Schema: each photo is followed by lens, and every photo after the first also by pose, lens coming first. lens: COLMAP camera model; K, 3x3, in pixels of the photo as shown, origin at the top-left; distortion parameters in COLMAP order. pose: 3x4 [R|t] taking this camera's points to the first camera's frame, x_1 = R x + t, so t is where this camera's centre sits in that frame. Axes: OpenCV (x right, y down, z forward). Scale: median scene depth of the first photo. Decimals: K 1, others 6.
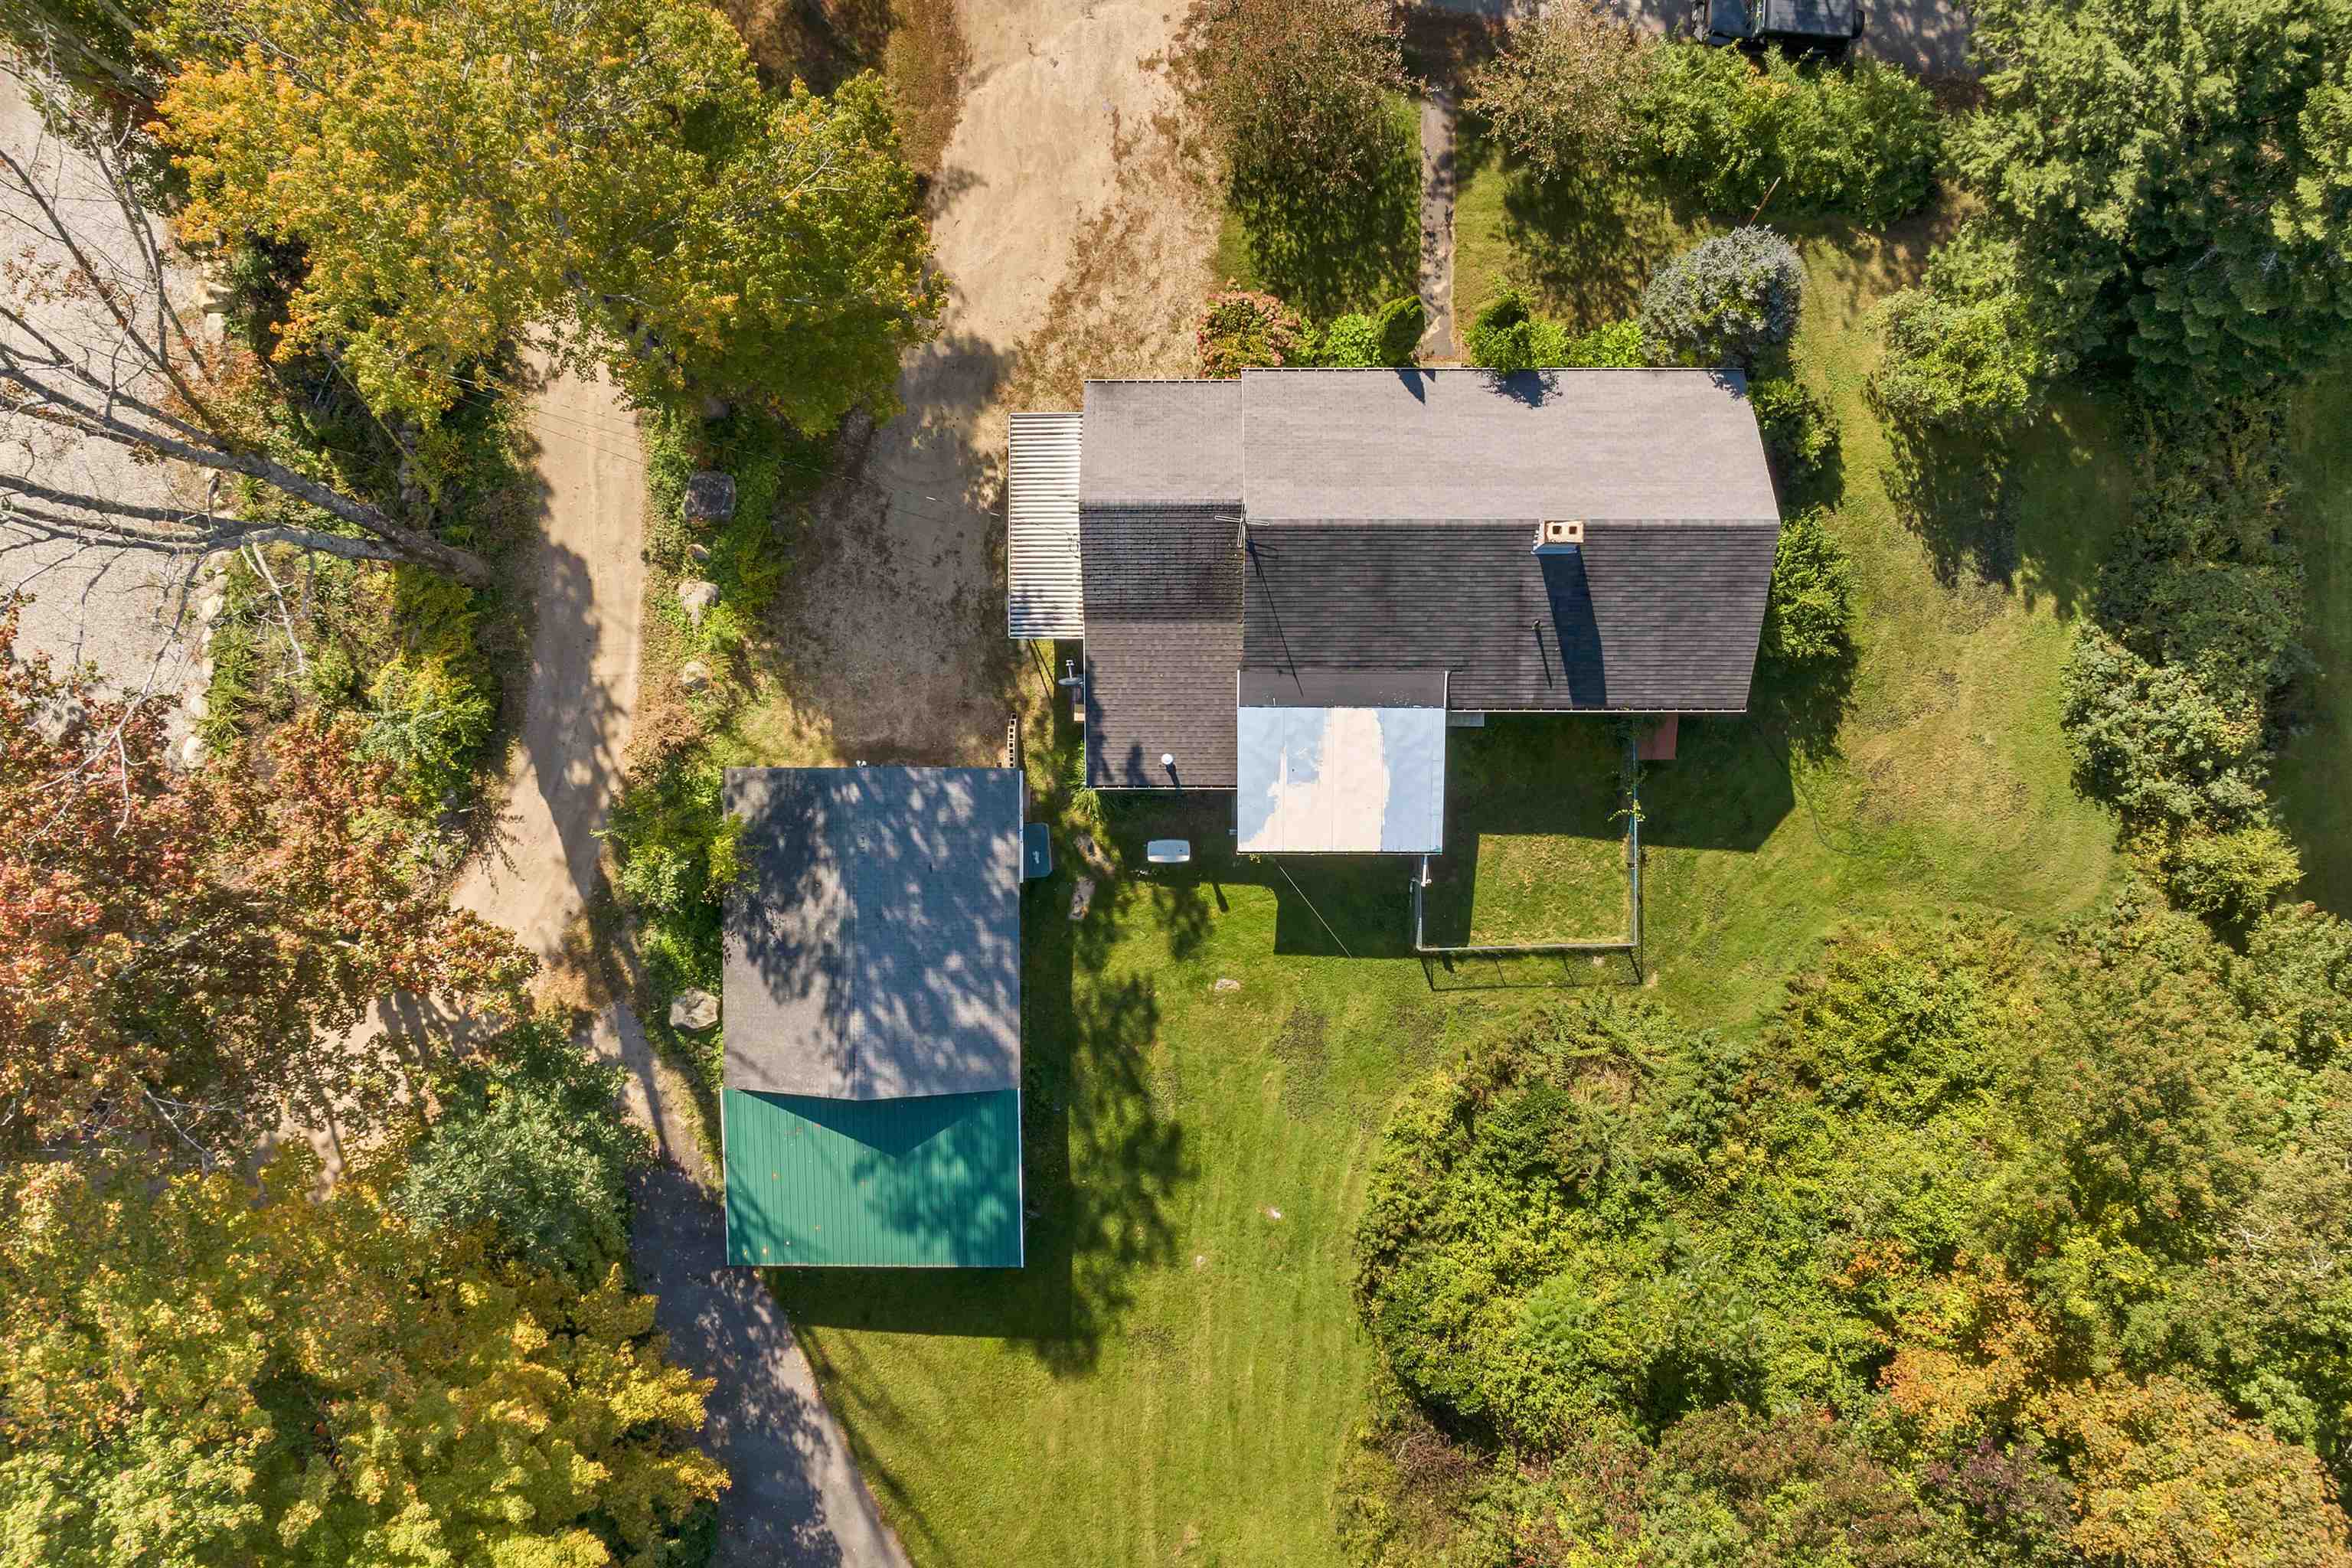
lens RADIAL K [[1951.7, 0, 1186.5], [0, 1951.7, 786.6], [0, 0, 1]] dist [-0.058504, -0.005201]
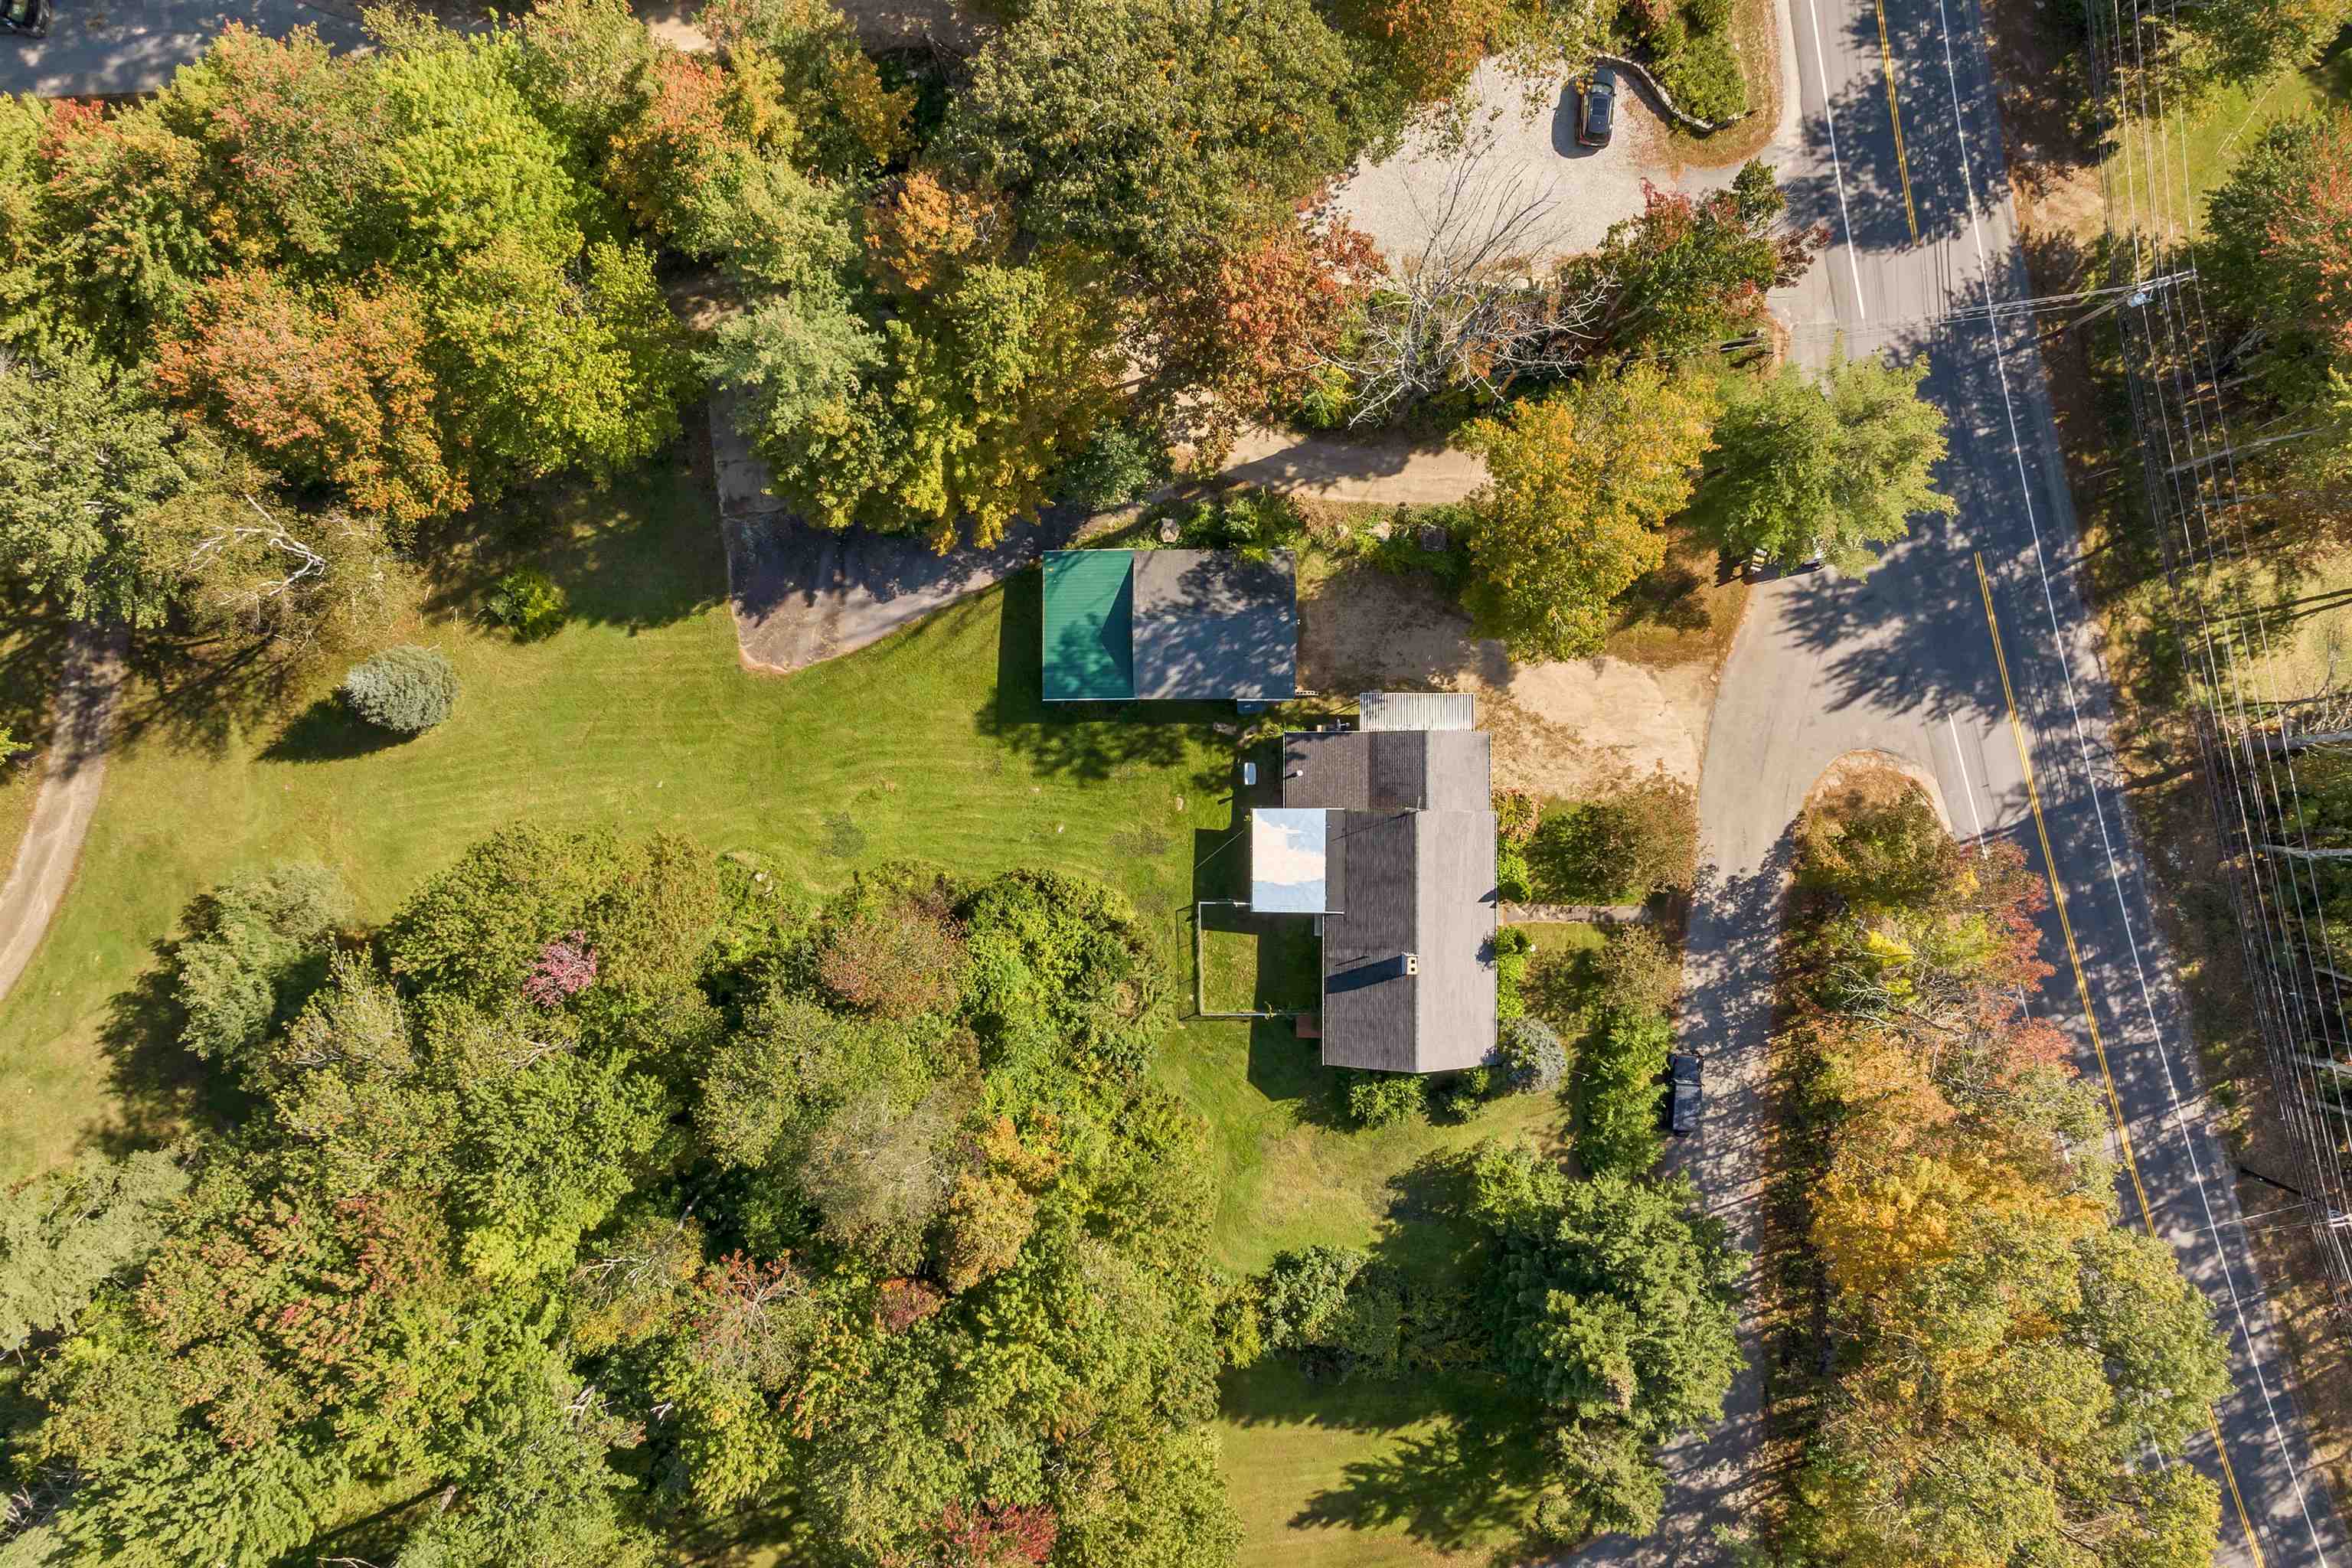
lens RADIAL K [[1951.7, 0, 1175.8], [0, 1951.7, 778.6], [0, 0, 1]] dist [-0.058504, -0.005201]
pose [[-0.001589, 0.999969, -0.007690, 0.010805], [-0.999906, -0.001484, 0.013606, 0.081749], [0.013594, 0.007711, 0.999878, -0.955211]]
